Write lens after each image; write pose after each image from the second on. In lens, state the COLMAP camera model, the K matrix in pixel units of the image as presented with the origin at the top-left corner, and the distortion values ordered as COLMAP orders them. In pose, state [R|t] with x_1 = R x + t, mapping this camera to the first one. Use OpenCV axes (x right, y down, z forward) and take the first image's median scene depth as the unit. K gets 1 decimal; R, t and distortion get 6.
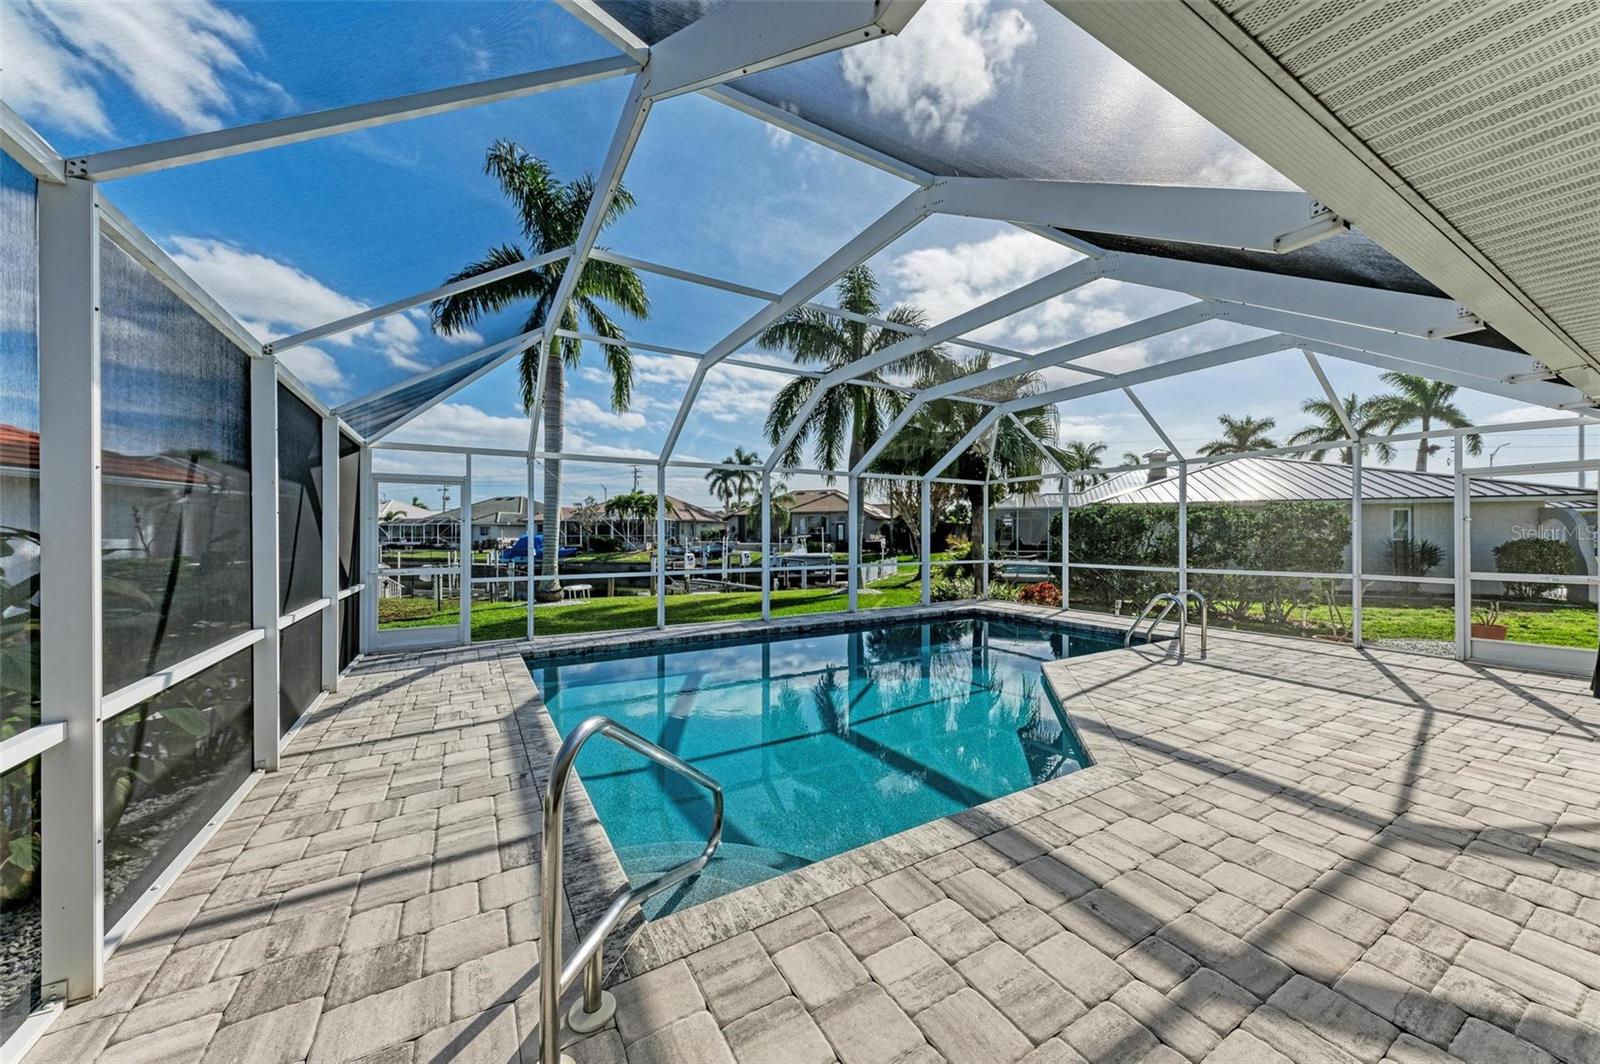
lens RADIAL K [[591.8, 0, 795.2], [0, 591.8, 534.5], [0, 0, 1]] dist [0.005173, -0.001690]
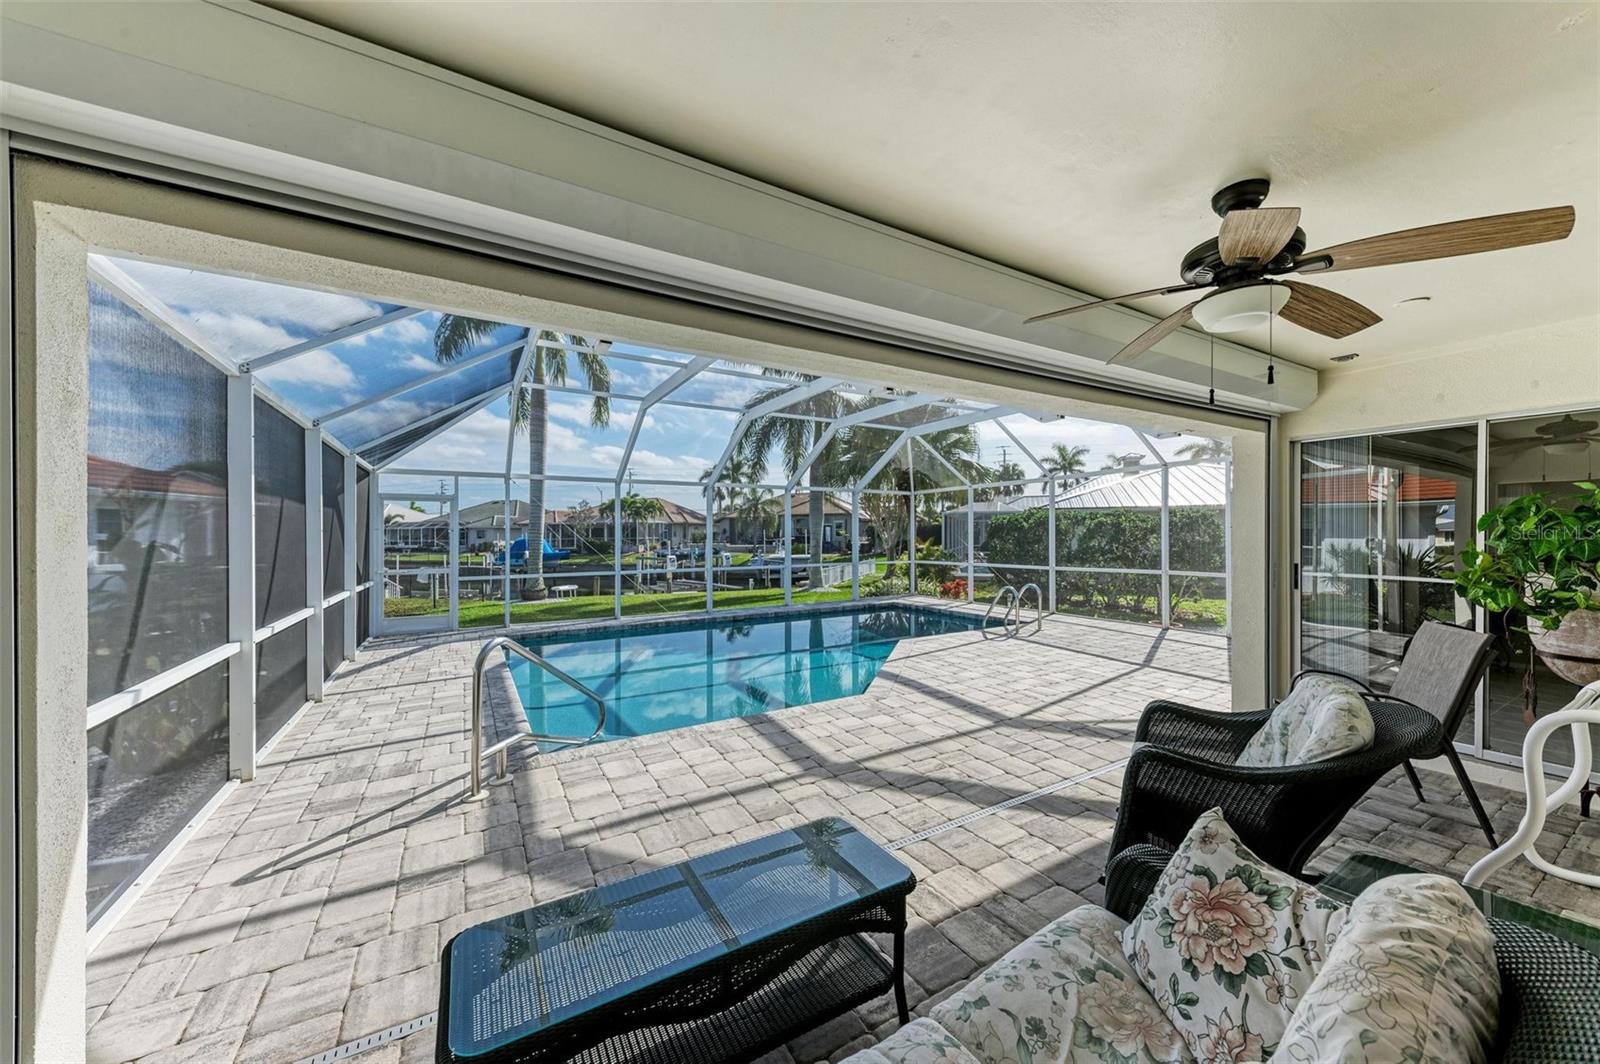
lens RADIAL K [[591.8, 0, 799.4], [0, 591.8, 530.6], [0, 0, 1]] dist [0.005173, -0.001690]
pose [[0.999962, -0.003752, 0.007816, 0.242532], [0.003821, 0.999954, -0.008765, -0.014208], [-0.007783, 0.008795, 0.999931, -0.382420]]
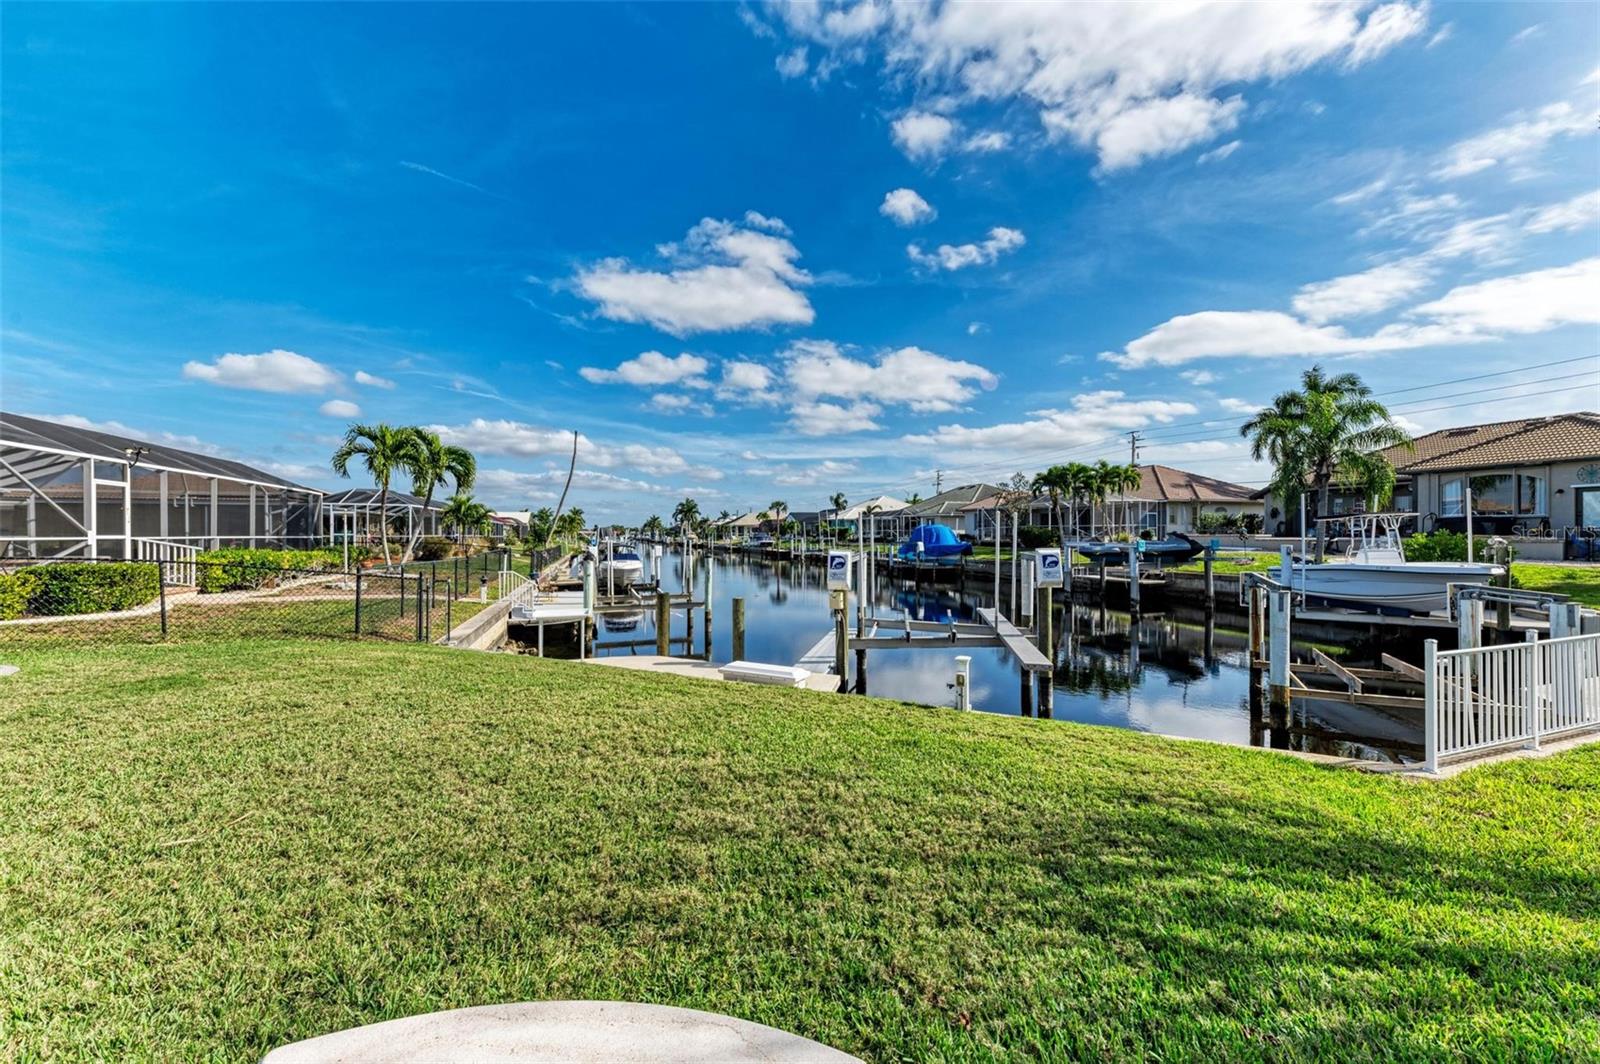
lens RADIAL K [[591.8, 0, 787.9], [0, 591.8, 530.7], [0, 0, 1]] dist [0.005173, -0.001690]
pose [[0.615254, -0.002627, -0.788325, 0.708505], [-0.000619, 0.999993, -0.003815, 0.131654], [0.788329, 0.002835, 0.615248, 4.149496]]
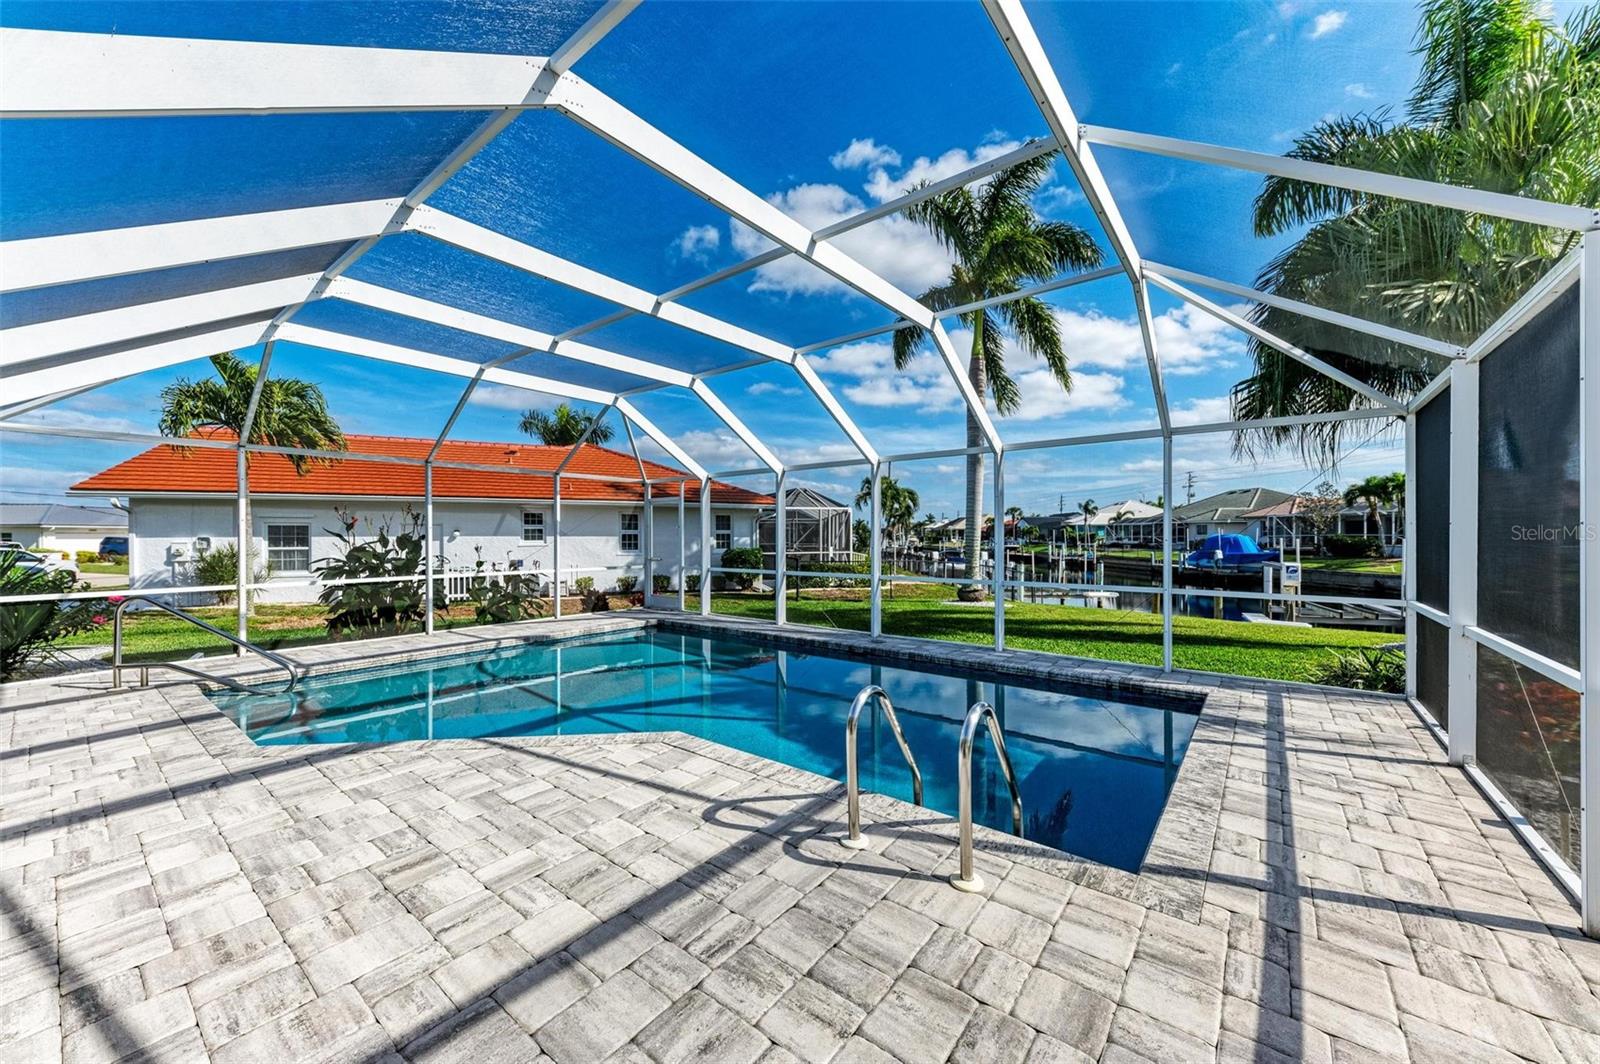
lens RADIAL K [[591.8, 0, 787.9], [0, 591.8, 535.6], [0, 0, 1]] dist [0.005173, -0.001690]
pose [[0.362081, 0.002081, -0.932144, 1.400769], [0.001647, 0.999995, 0.002872, -0.006649], [0.932145, -0.002576, 0.362075, 1.121031]]
